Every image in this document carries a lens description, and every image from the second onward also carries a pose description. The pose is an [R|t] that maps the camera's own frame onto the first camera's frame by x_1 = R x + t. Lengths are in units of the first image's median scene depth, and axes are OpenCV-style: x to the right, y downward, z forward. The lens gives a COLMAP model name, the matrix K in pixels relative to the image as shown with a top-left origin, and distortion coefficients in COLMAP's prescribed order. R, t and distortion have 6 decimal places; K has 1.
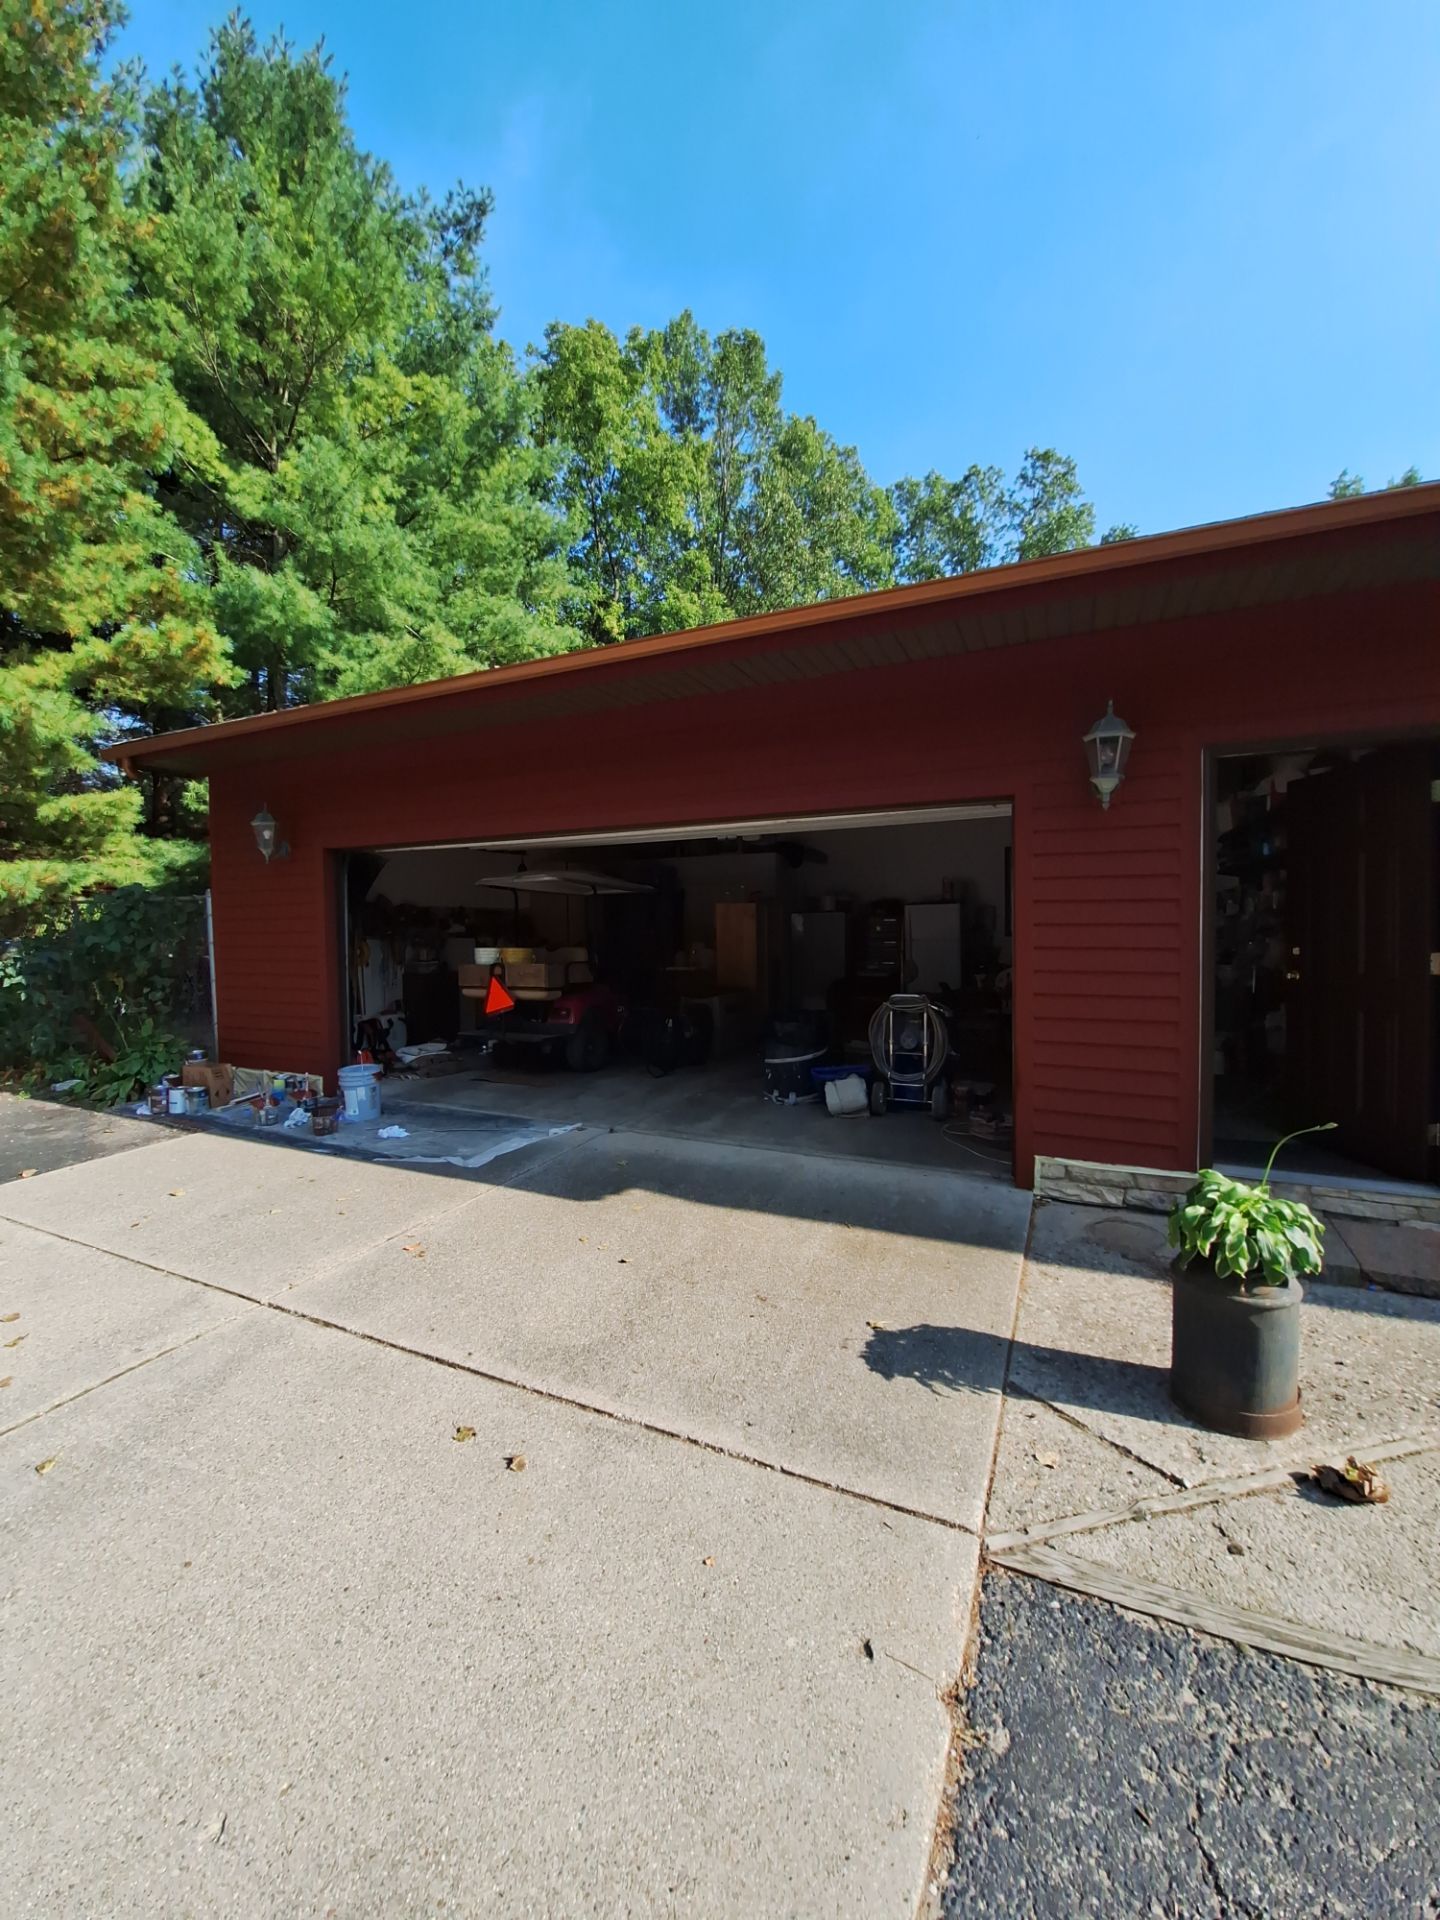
lens RADIAL K [[781.1, 0, 720.0], [0, 781.1, 960.0], [0, 0, 1]] dist [-0.014705, -0.000001]
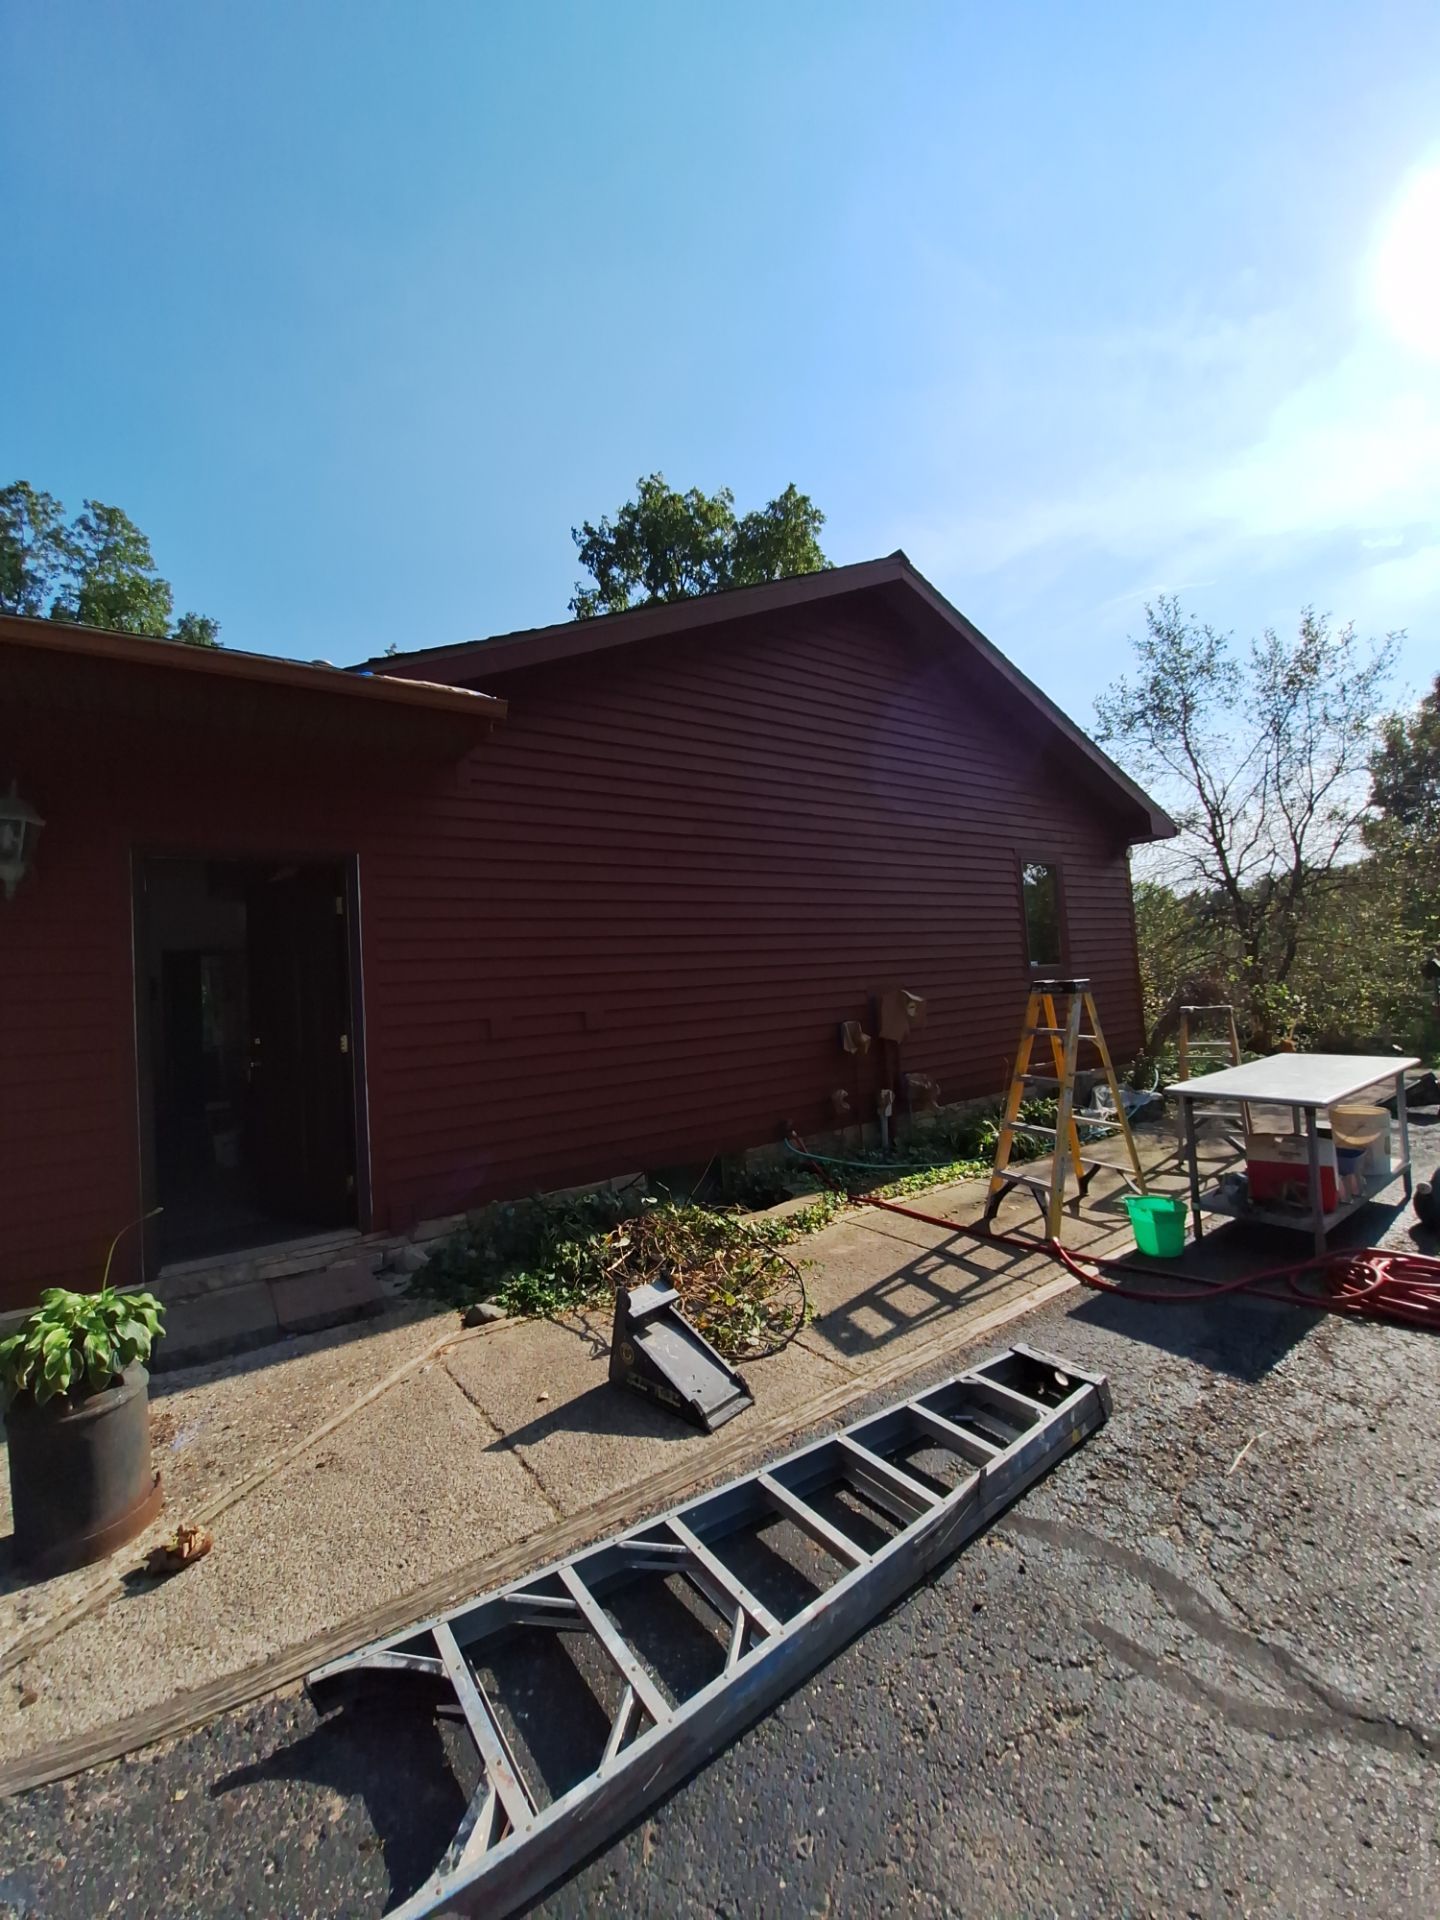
lens RADIAL K [[770.3, 0, 720.0], [0, 770.3, 960.0], [0, 0, 1]] dist [-0.020956, -0.000363]
pose [[0.485398, 0.011769, 0.874214, 0.247346], [0.093367, 0.993494, -0.065216, 0.012575], [-0.869293, 0.113278, 0.481141, -0.206677]]
